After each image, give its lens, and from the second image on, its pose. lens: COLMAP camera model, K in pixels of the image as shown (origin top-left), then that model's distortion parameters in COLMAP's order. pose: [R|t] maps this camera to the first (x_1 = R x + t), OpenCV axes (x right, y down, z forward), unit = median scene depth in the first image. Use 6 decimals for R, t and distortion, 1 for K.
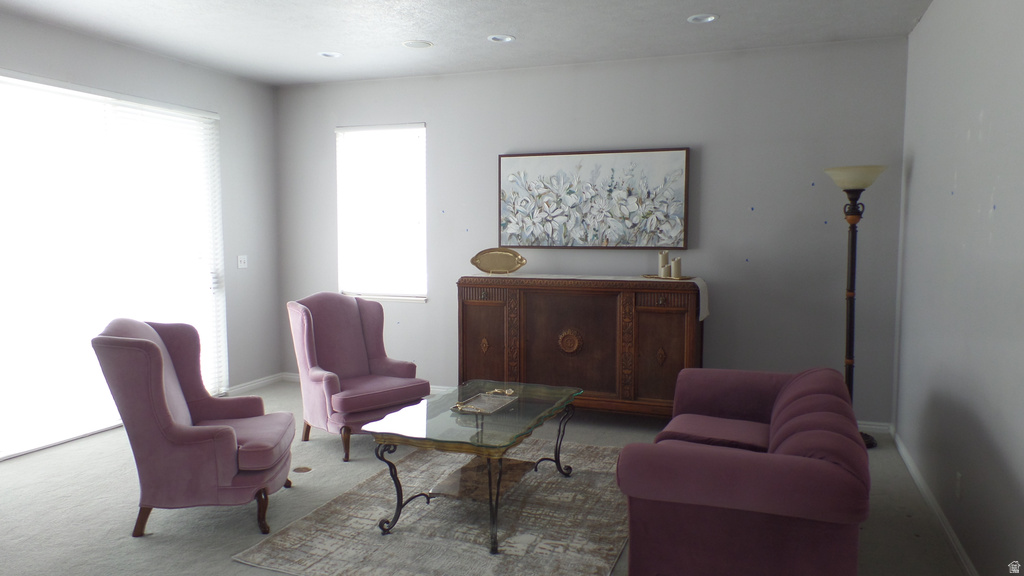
lens RADIAL K [[714.2, 0, 519.1], [0, 714.2, 286.5], [0, 0, 1]] dist [0.011567, -0.008058]
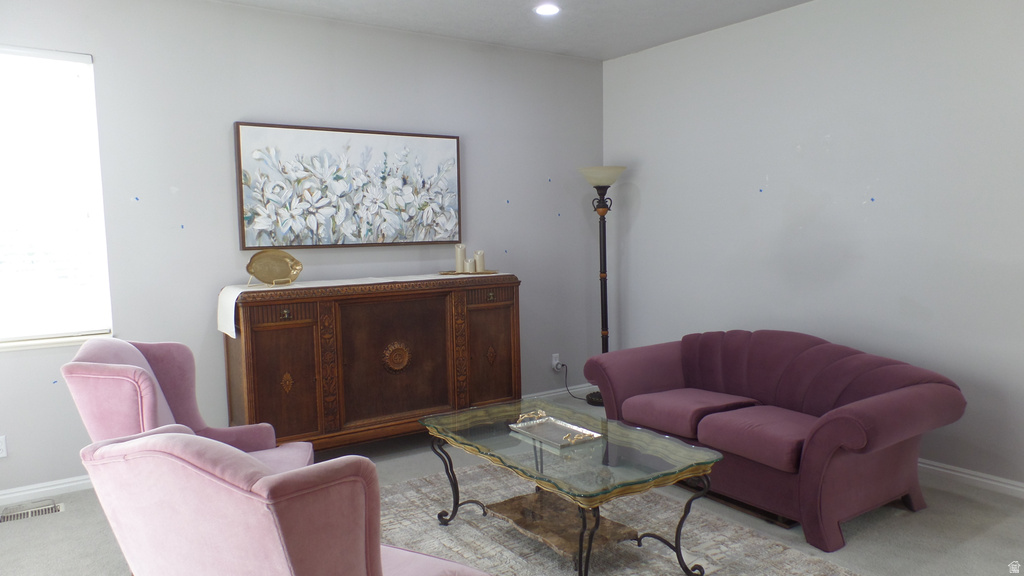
lens RADIAL K [[714.2, 0, 515.1], [0, 714.2, 290.4], [0, 0, 1]] dist [0.011567, -0.008058]
pose [[0.569916, -0.086770, 0.817109, -0.498354], [0.078754, 0.995599, 0.050796, -0.030247], [-0.817921, 0.035401, 0.574241, 0.379050]]
